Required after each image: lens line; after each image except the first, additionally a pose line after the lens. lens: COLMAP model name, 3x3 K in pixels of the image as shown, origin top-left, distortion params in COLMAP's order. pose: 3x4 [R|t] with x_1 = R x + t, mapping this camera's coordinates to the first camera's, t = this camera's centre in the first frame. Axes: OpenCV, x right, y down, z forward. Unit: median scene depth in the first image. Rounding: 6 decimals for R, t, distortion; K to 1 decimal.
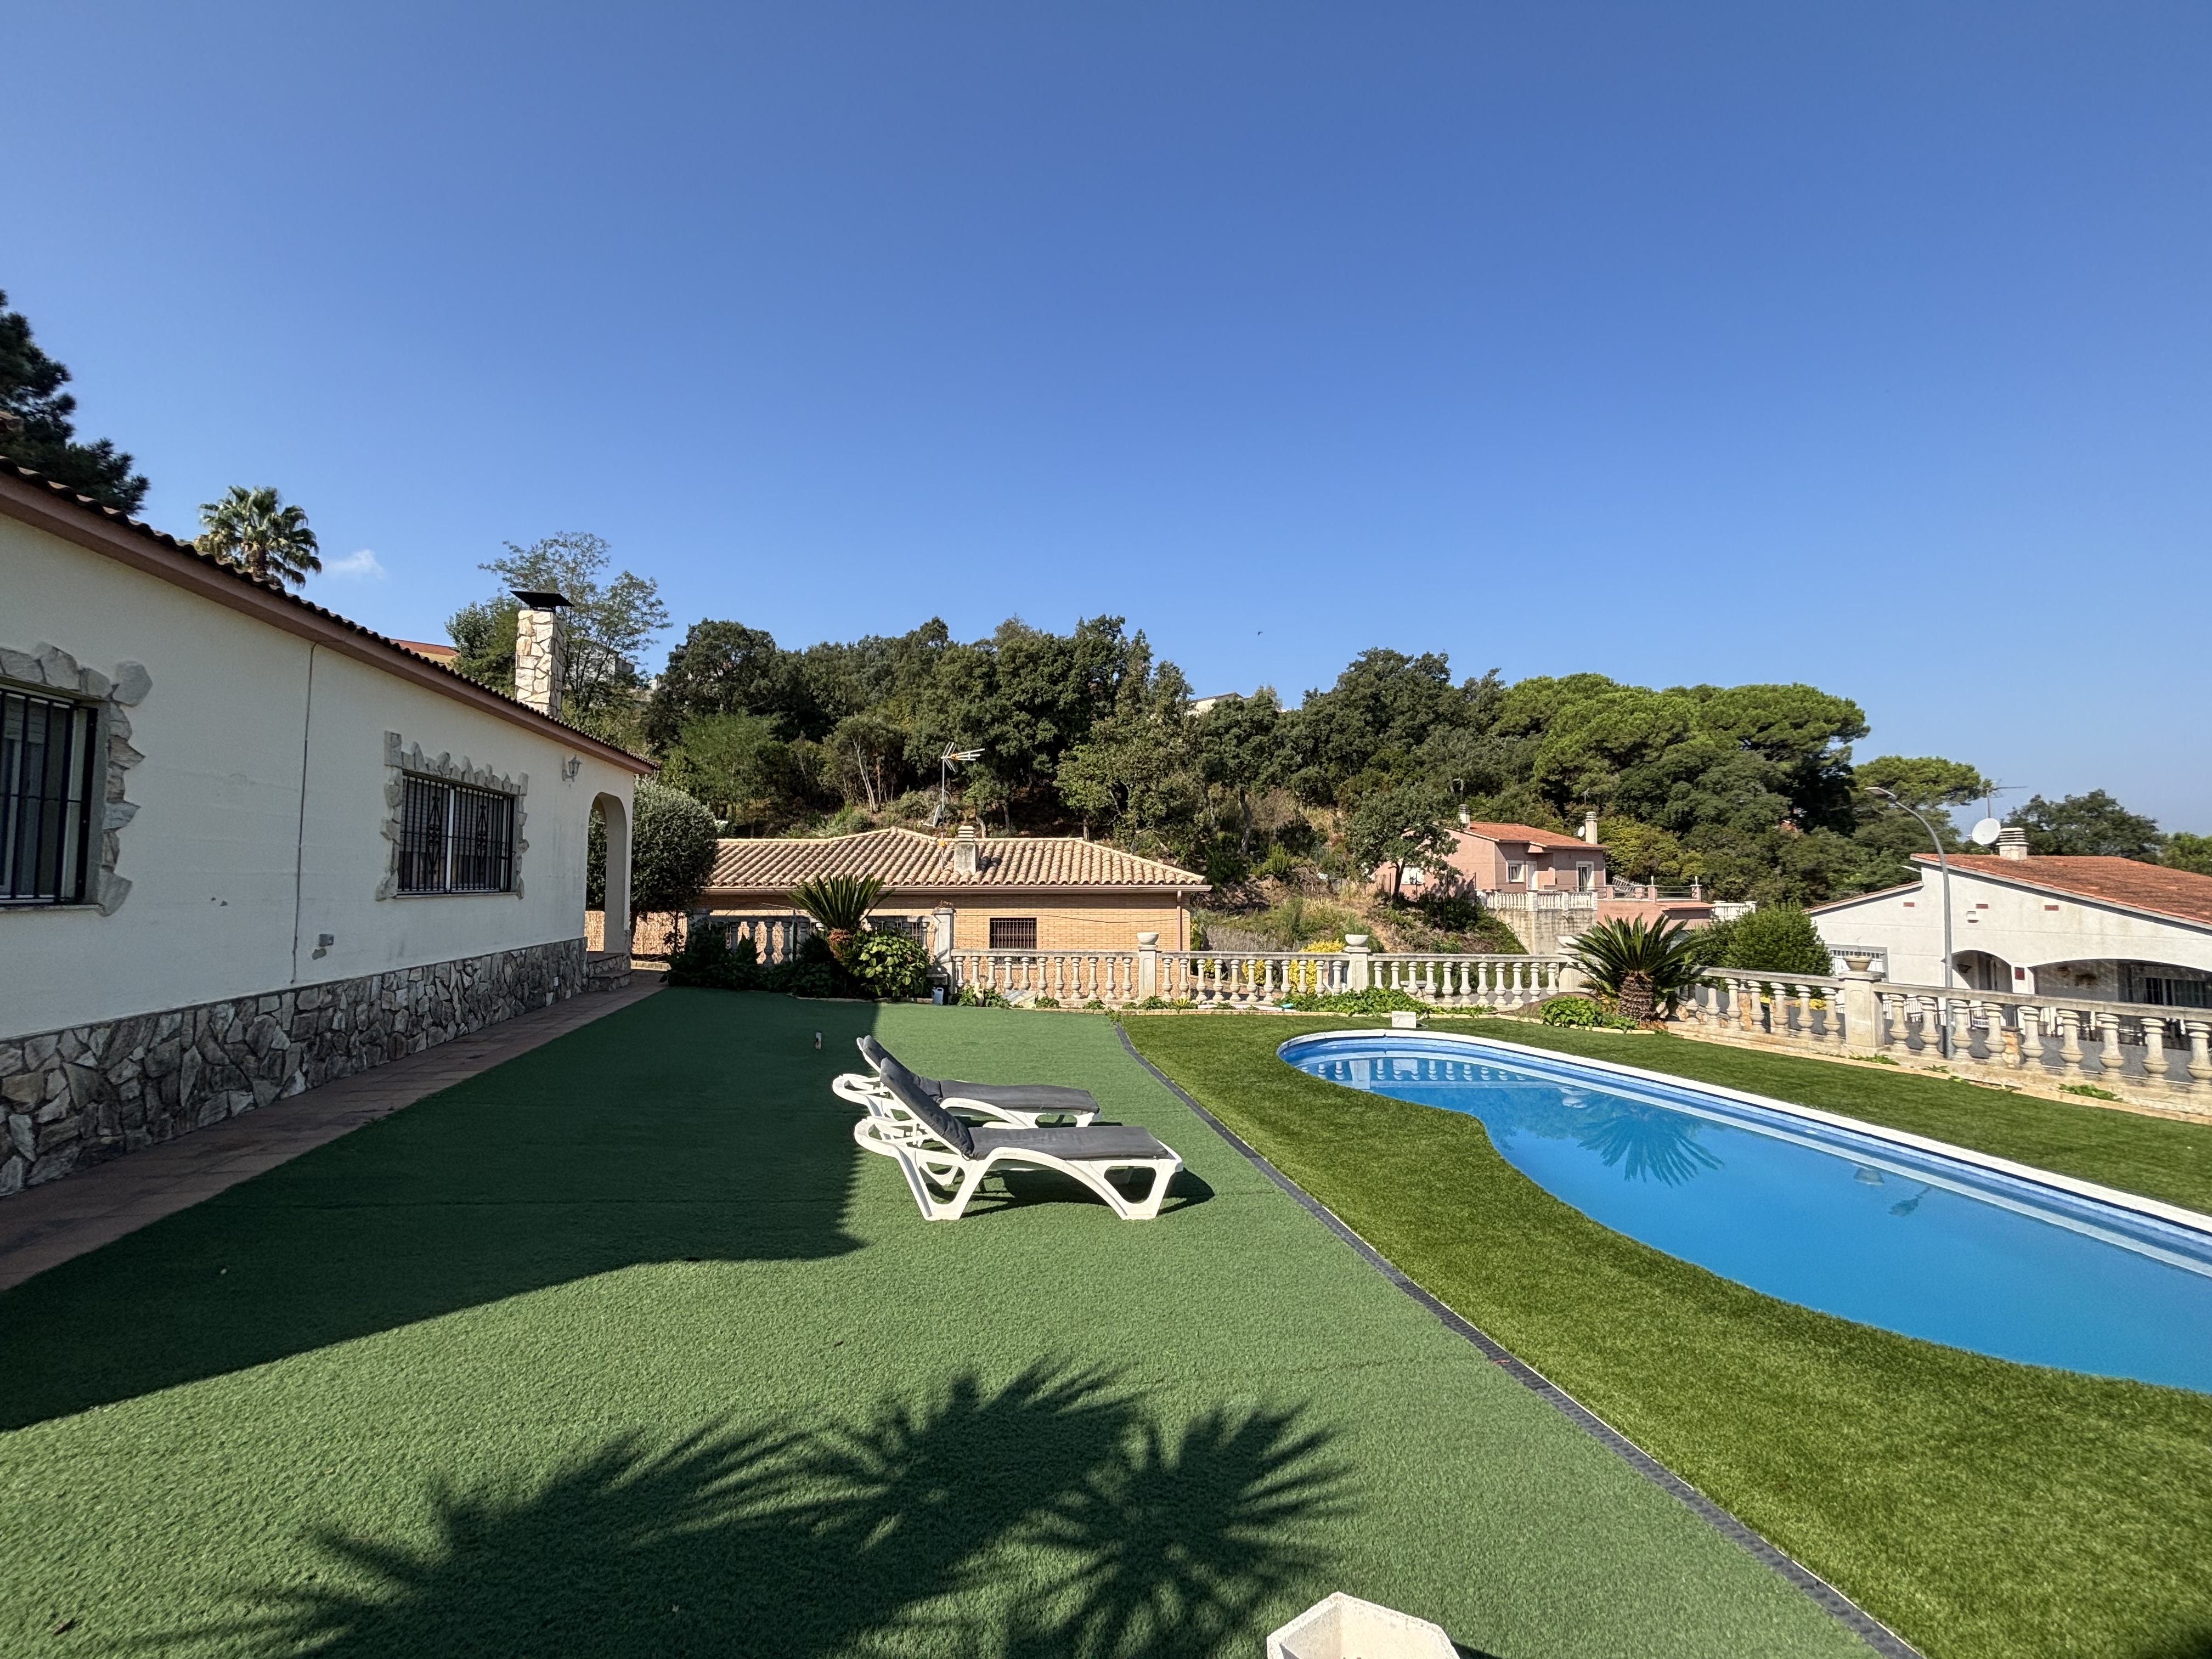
lens RADIAL K [[880.7, 0, 1099.8], [0, 880.7, 830.2], [0, 0, 1]] dist [-0.003882, -0.000229]
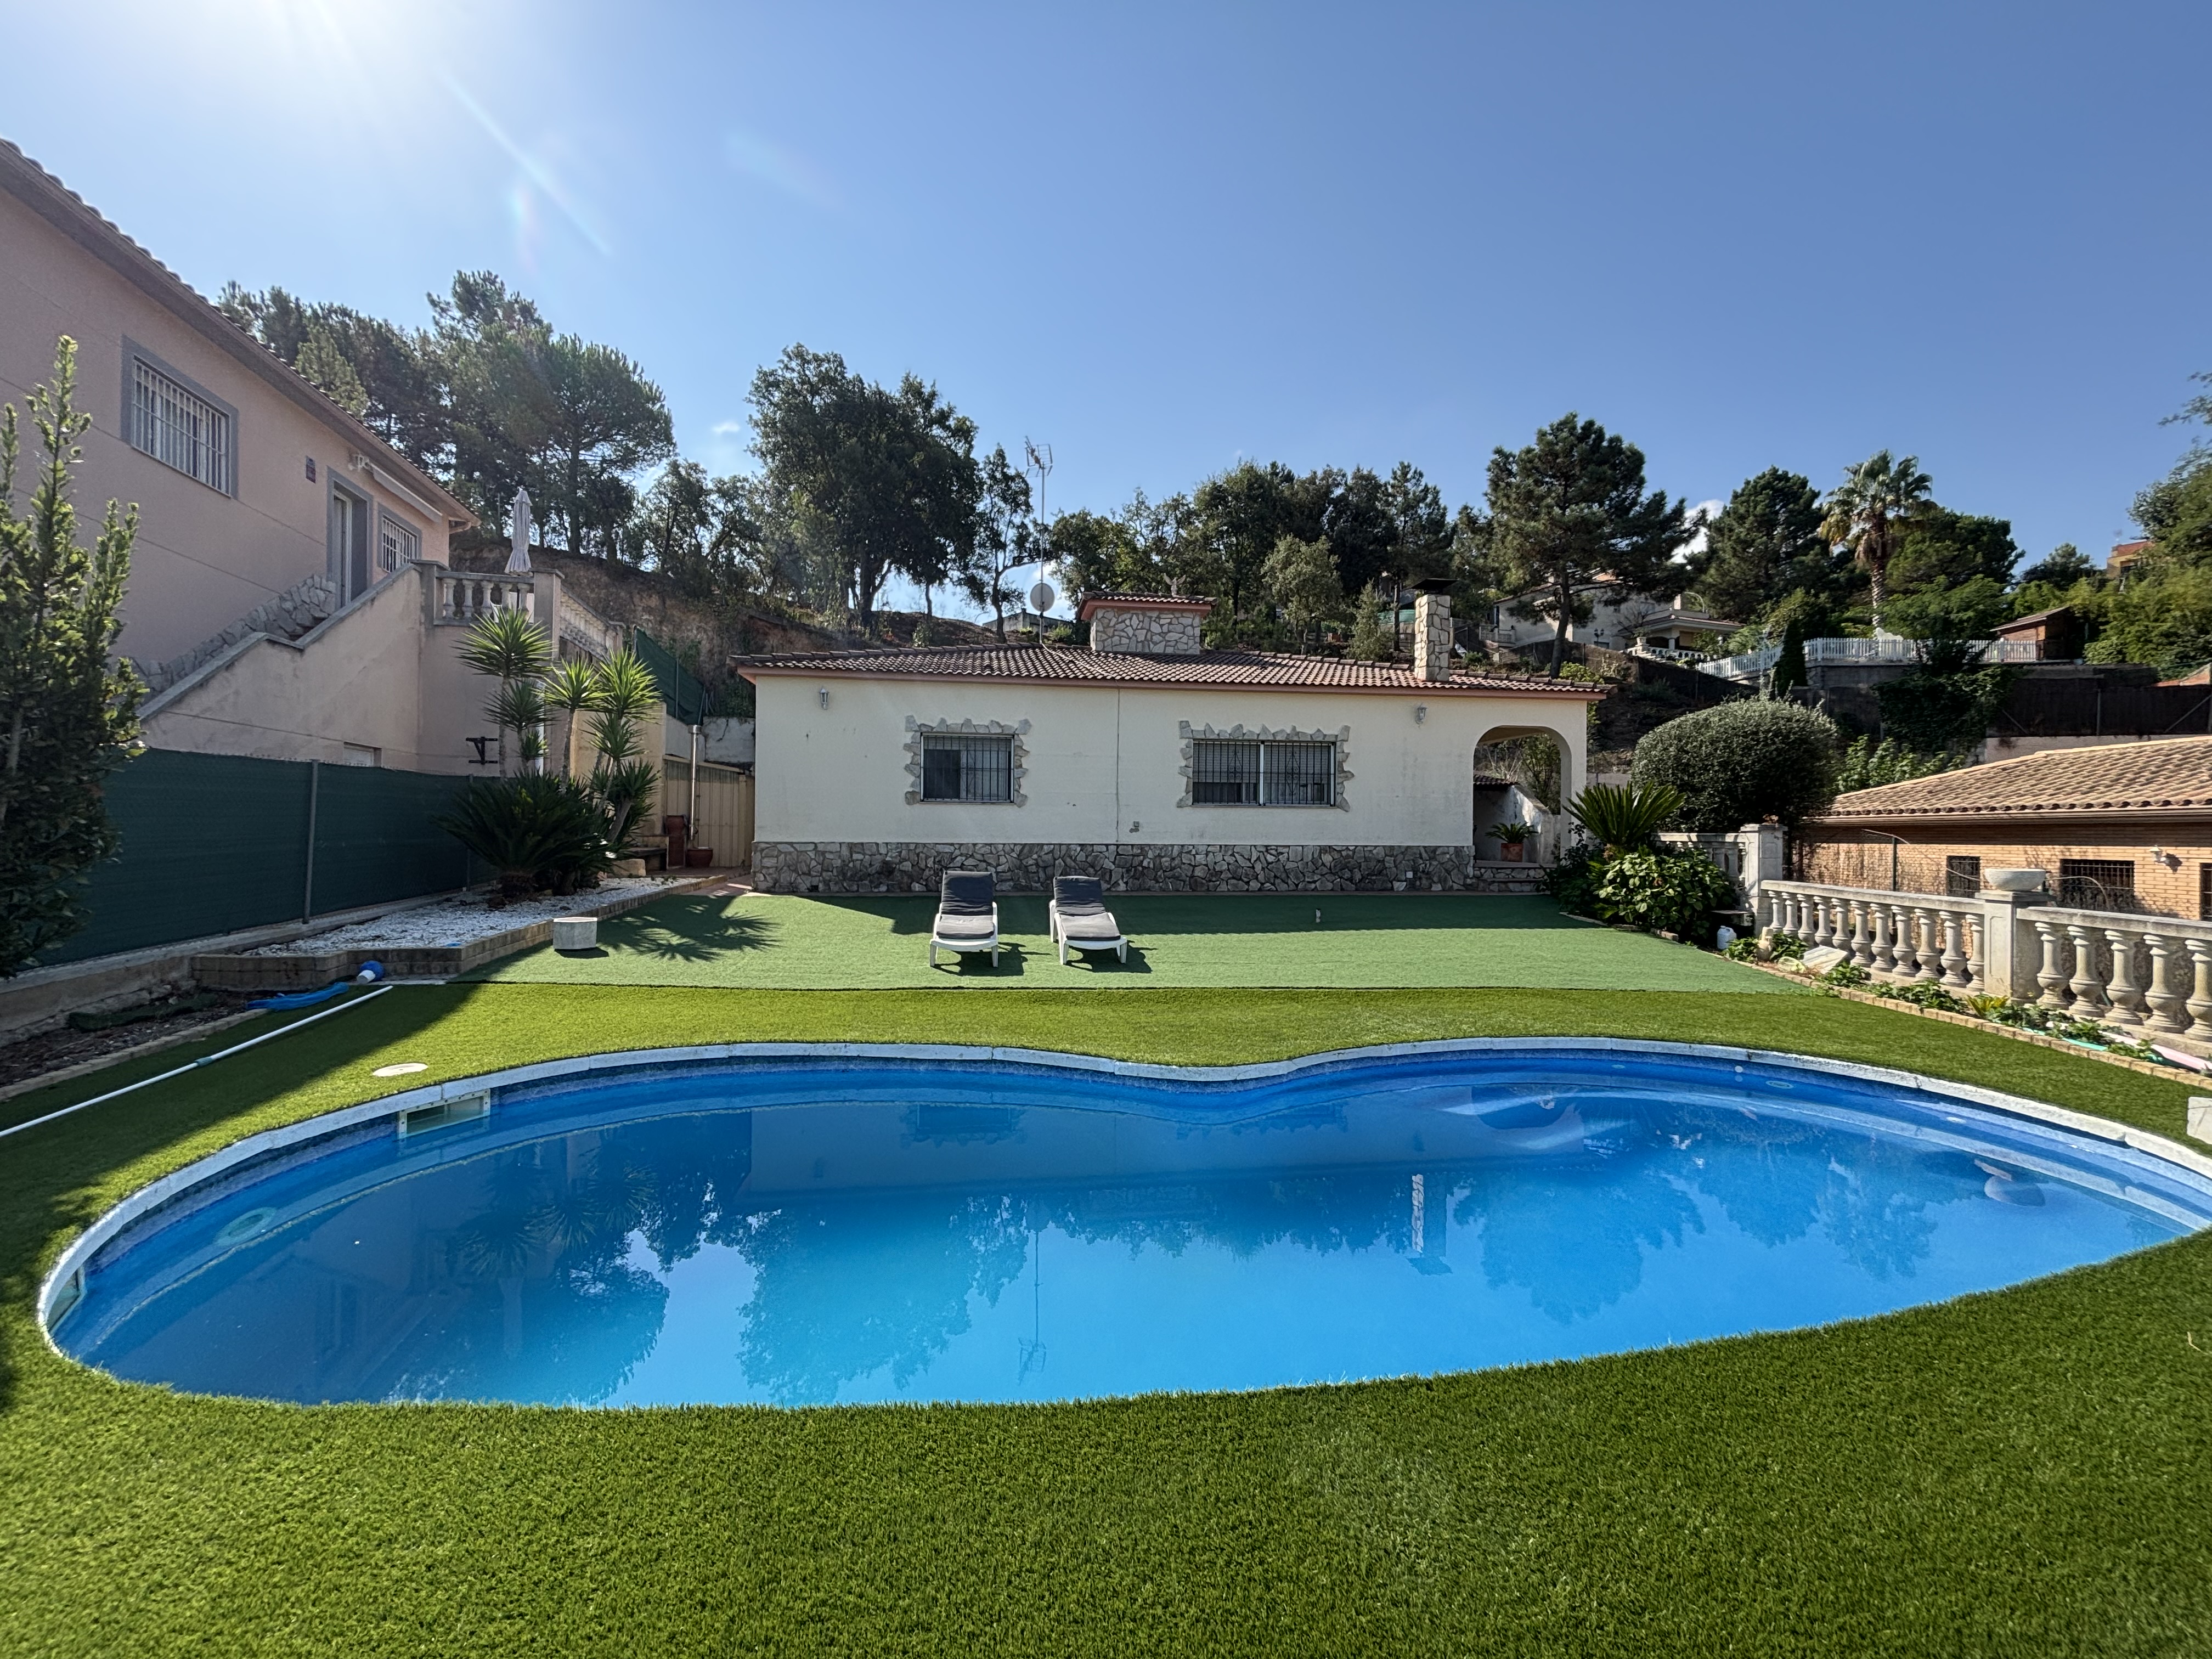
lens RADIAL K [[882.3, 0, 1100.7], [0, 882.3, 825.3], [0, 0, 1]] dist [0.002254, -0.000123]
pose [[-0.083509, -0.007404, -0.996480, 0.196489], [0.050991, 0.998631, -0.011693, 0.022610], [0.995202, -0.051788, -0.083017, 0.165861]]
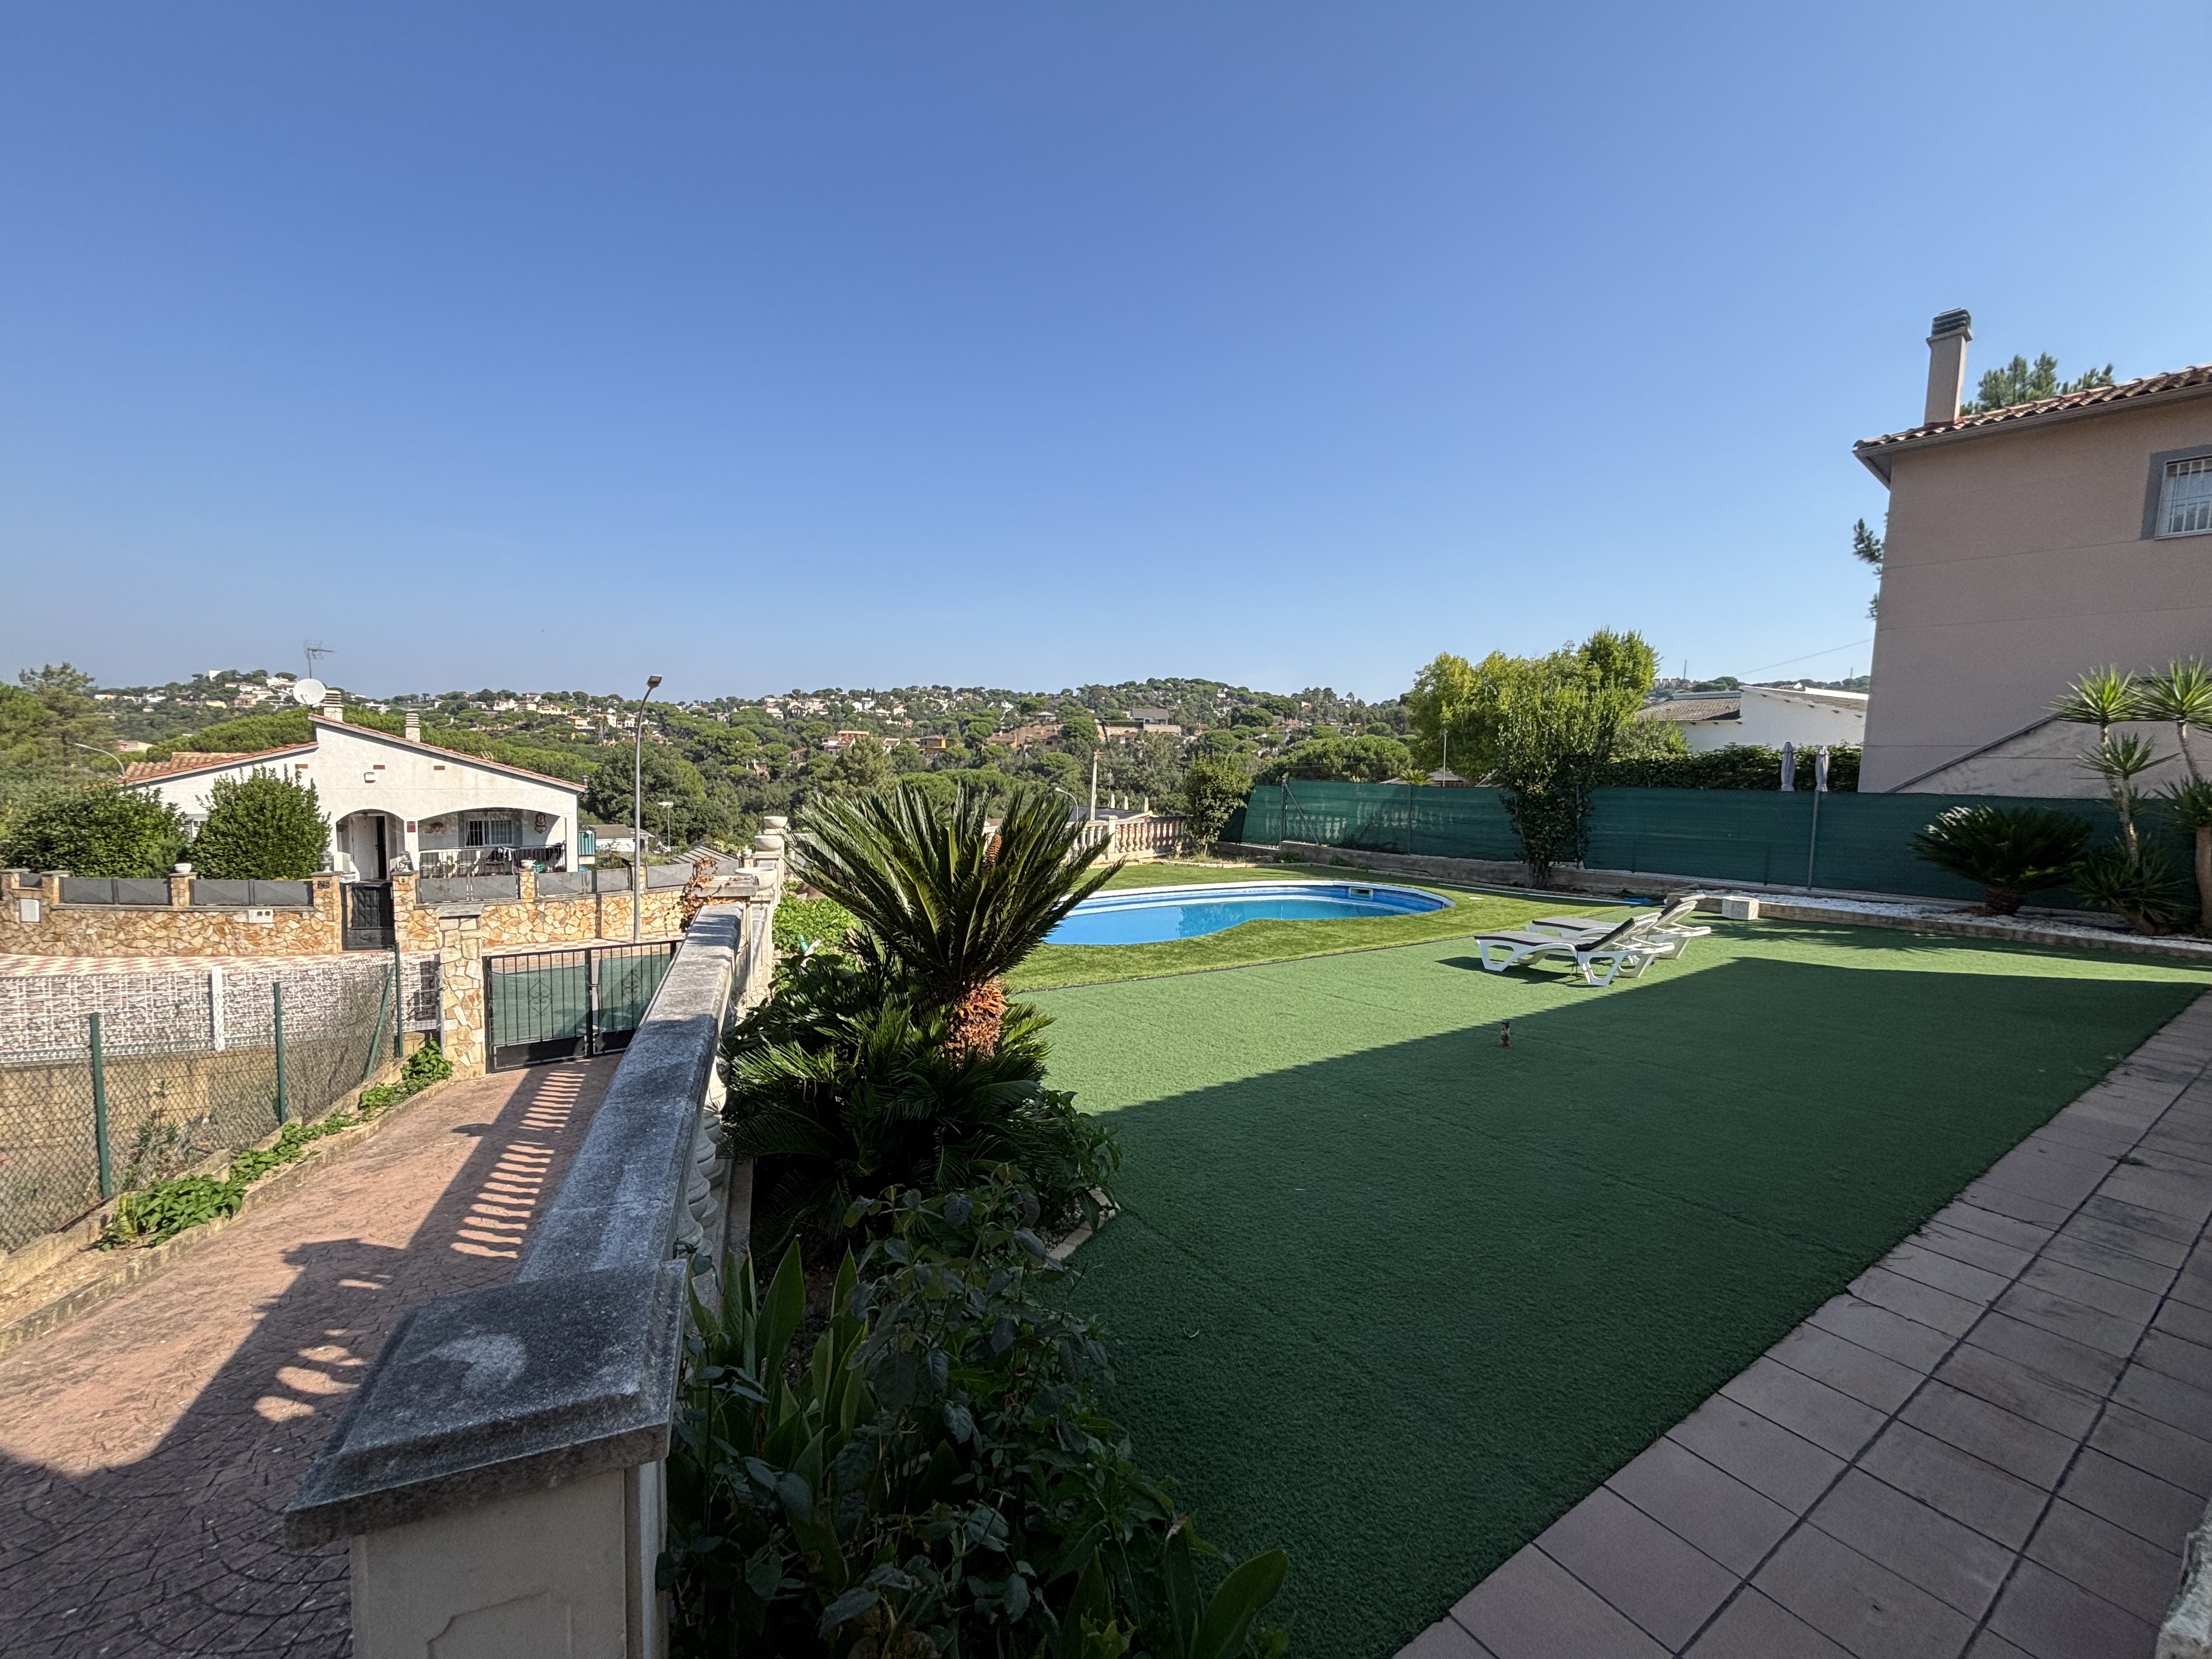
lens RADIAL K [[896.4, 0, 1093.3], [0, 896.4, 835.5], [0, 0, 1]] dist [-0.007789, -0.000168]
pose [[-0.384745, -0.093786, 0.918246, -0.167151], [-0.084243, 0.994240, 0.066250, 0.013433], [-0.919170, -0.051866, -0.390430, 0.332646]]
